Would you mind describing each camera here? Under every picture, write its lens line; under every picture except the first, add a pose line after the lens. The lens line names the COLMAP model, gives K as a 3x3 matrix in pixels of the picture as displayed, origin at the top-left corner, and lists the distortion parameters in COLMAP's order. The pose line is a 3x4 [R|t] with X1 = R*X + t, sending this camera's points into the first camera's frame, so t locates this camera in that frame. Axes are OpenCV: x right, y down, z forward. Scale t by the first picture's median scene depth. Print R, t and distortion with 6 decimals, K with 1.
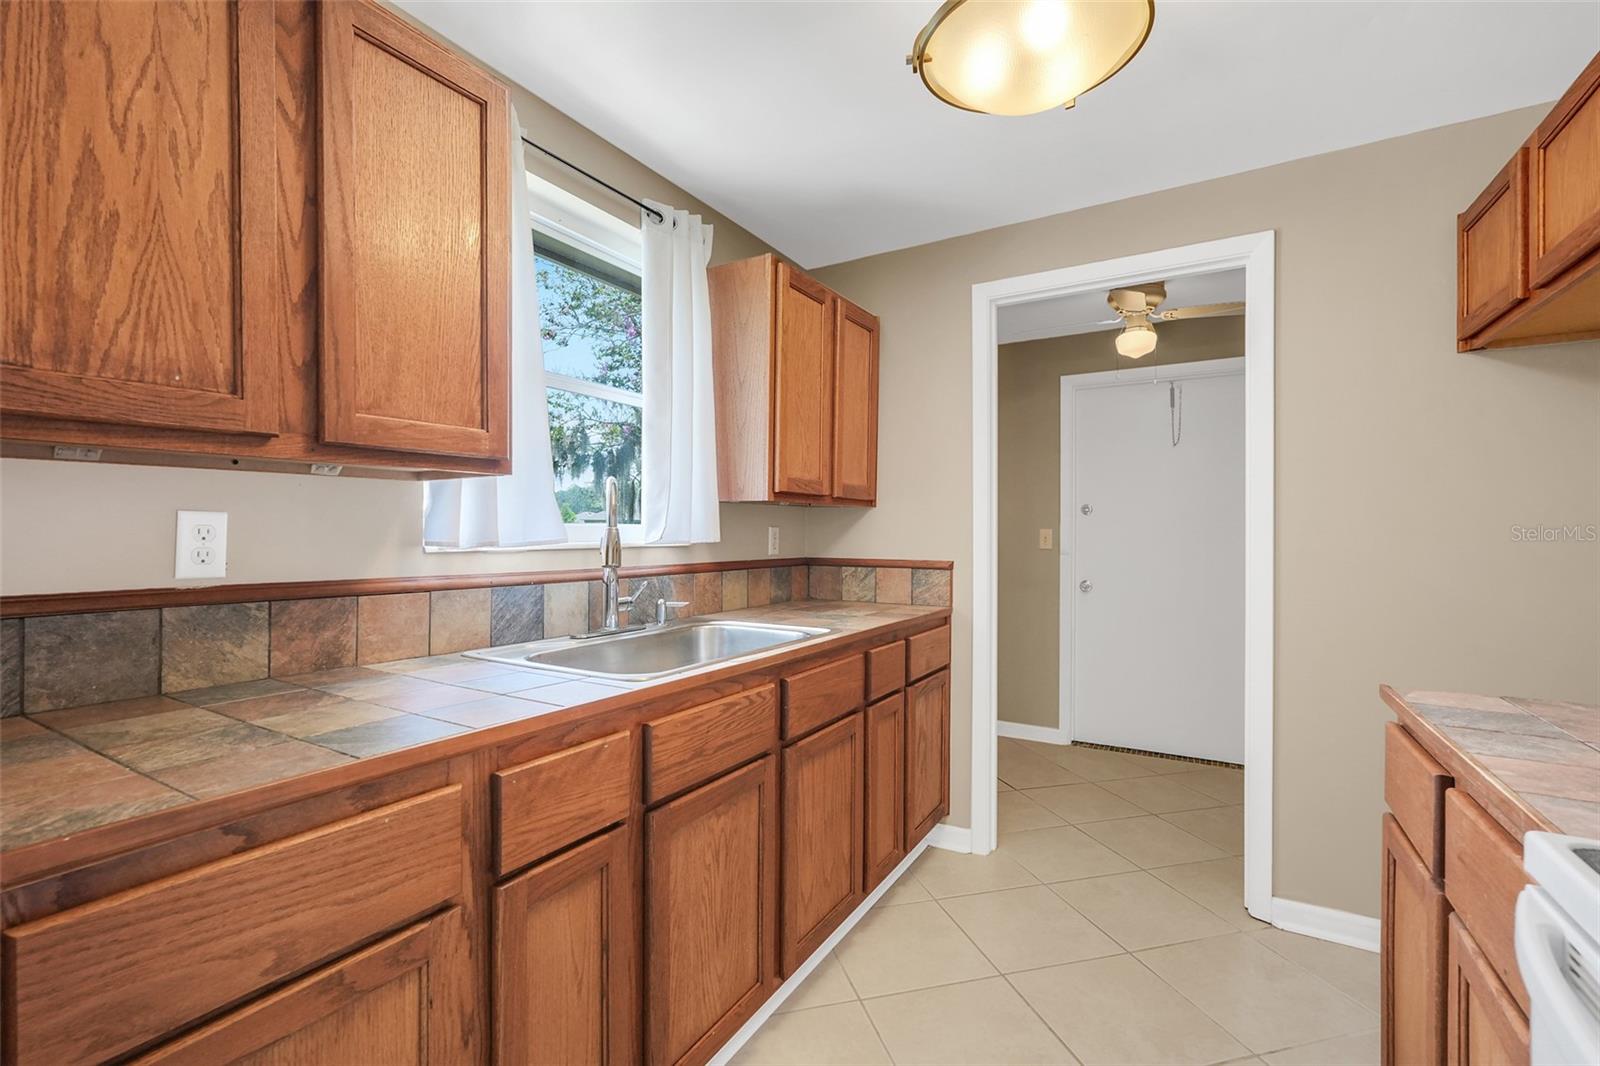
lens RADIAL K [[713.6, 0, 797.3], [0, 713.6, 535.6], [0, 0, 1]] dist [0.000955, 0.003321]
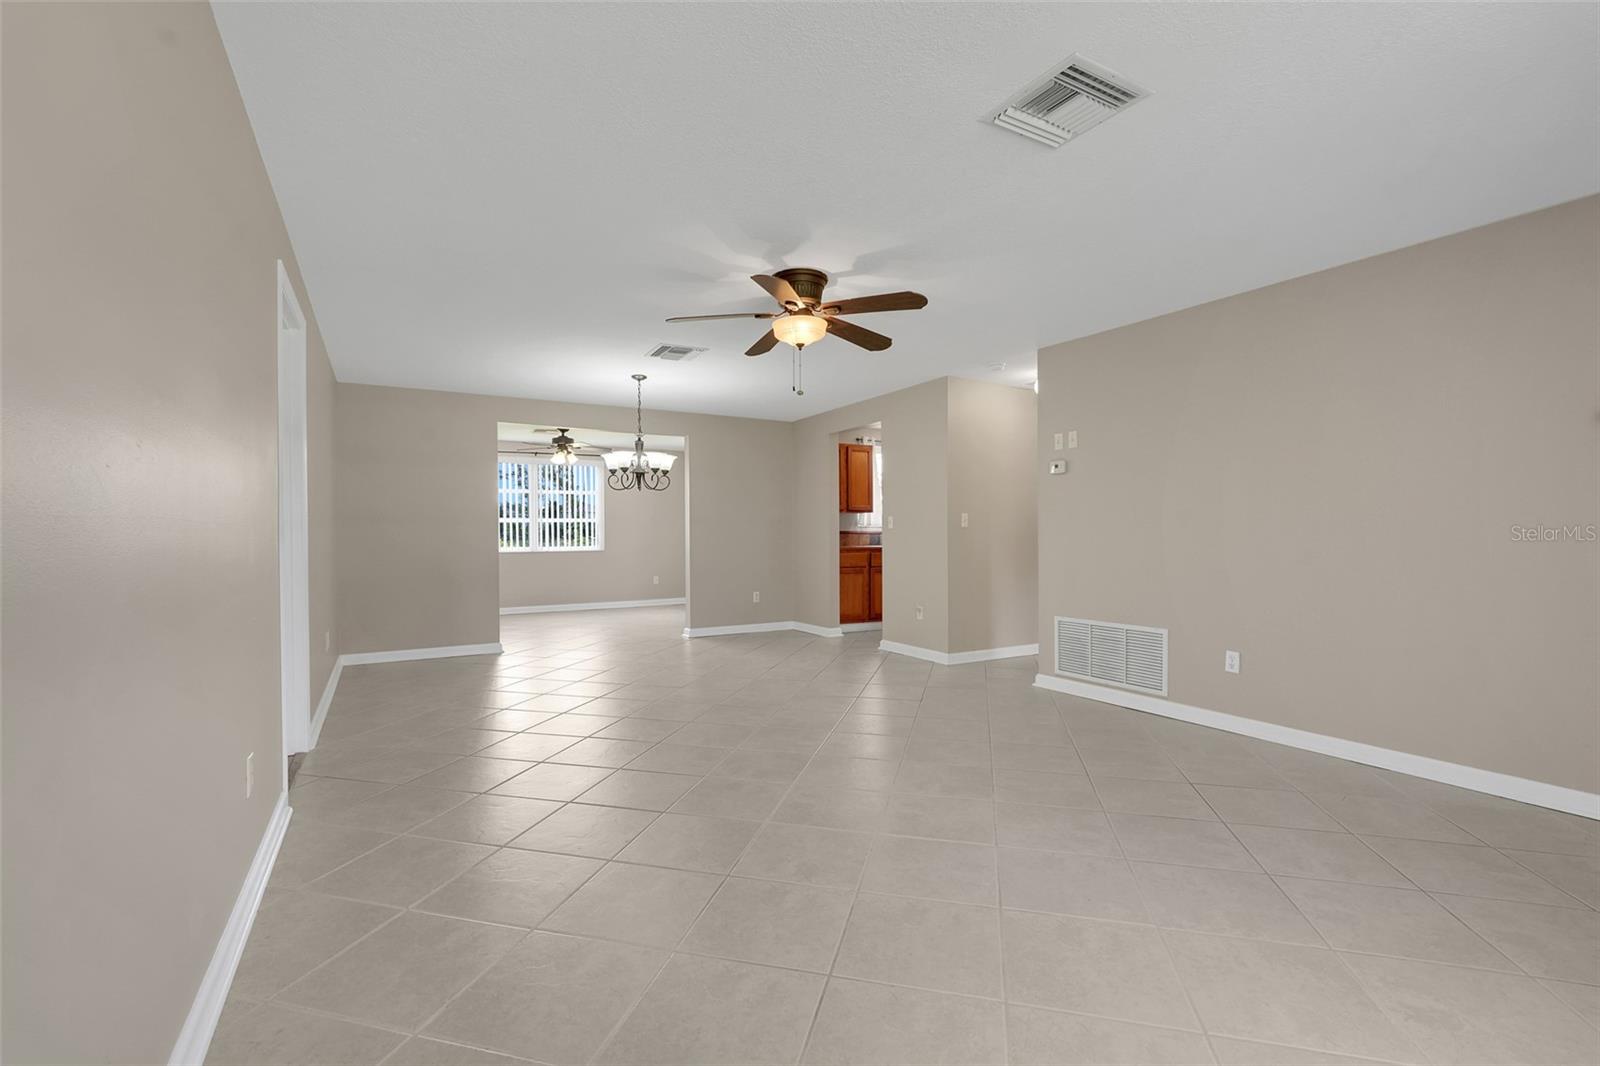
lens RADIAL K [[713.6, 0, 796.4], [0, 713.6, 529.0], [0, 0, 1]] dist [0.000955, 0.003321]
pose [[0.879193, -0.002211, -0.476460, 1.906054], [-0.002255, 0.999959, -0.008801, 0.105297], [0.476460, 0.008813, 0.879152, -4.616127]]
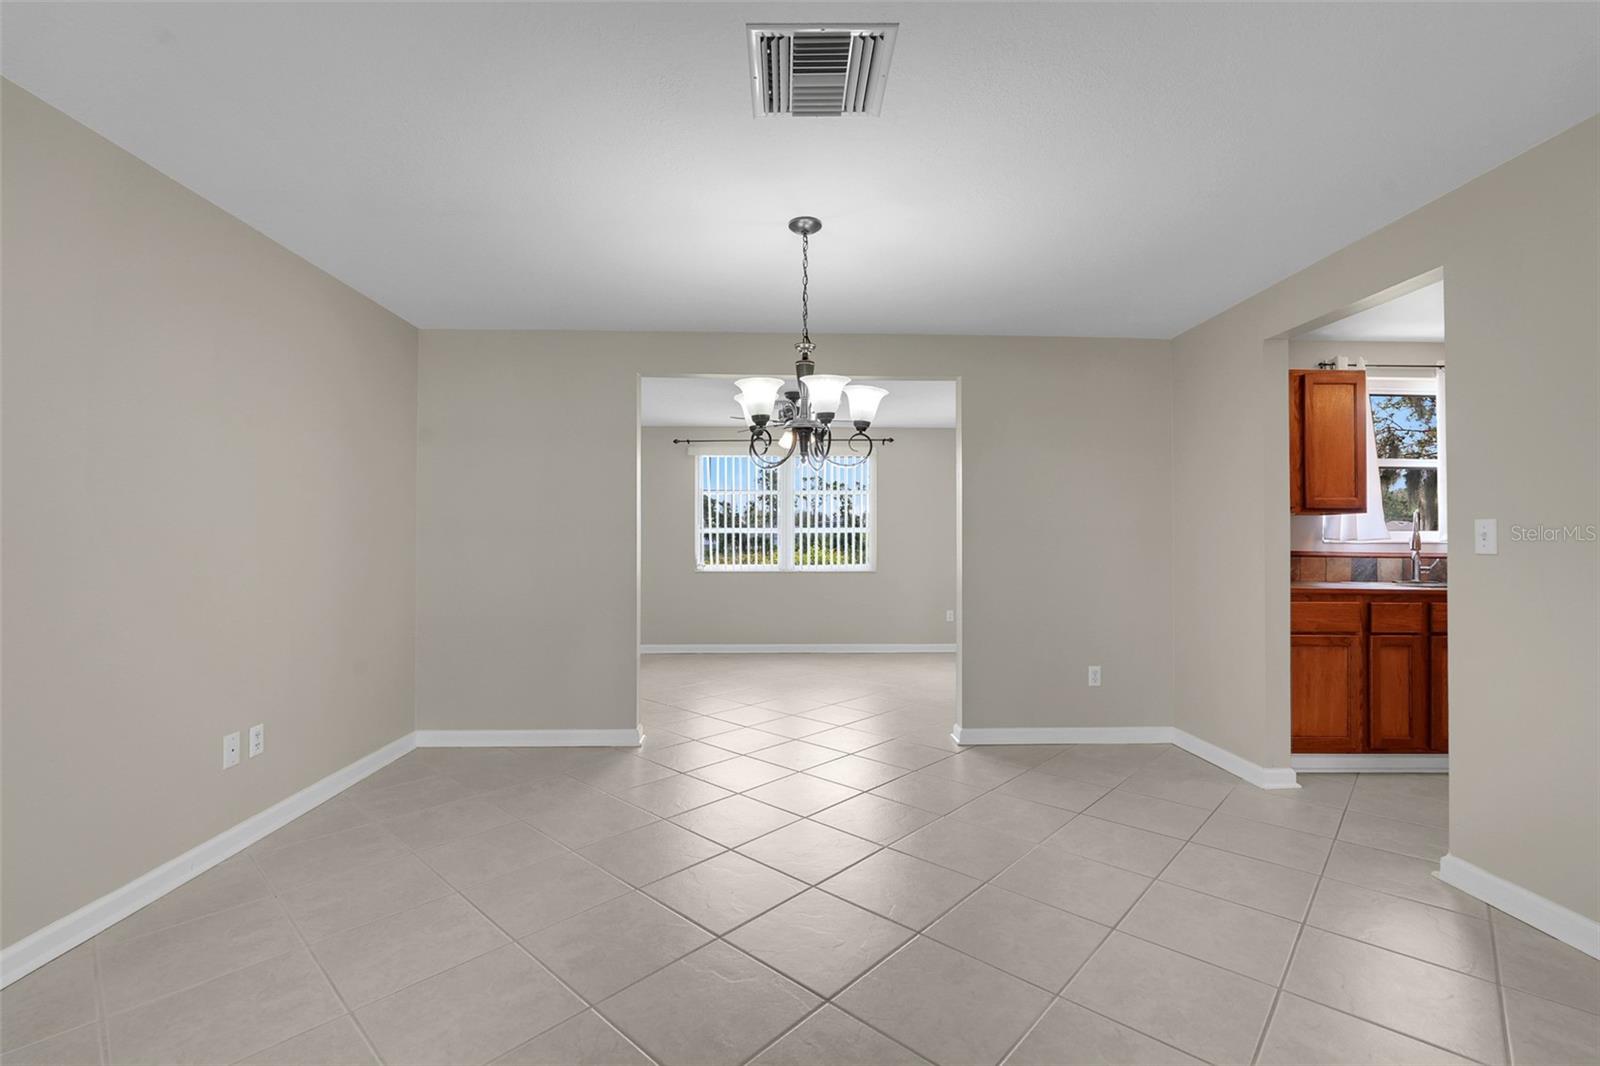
lens RADIAL K [[713.6, 0, 801.1], [0, 713.6, 528.8], [0, 0, 1]] dist [0.000955, 0.003321]
pose [[0.556474, -0.011212, -0.830789, 0.694983], [-0.011242, 0.999716, -0.021022, 0.059089], [0.830789, 0.021037, 0.556190, -2.413650]]
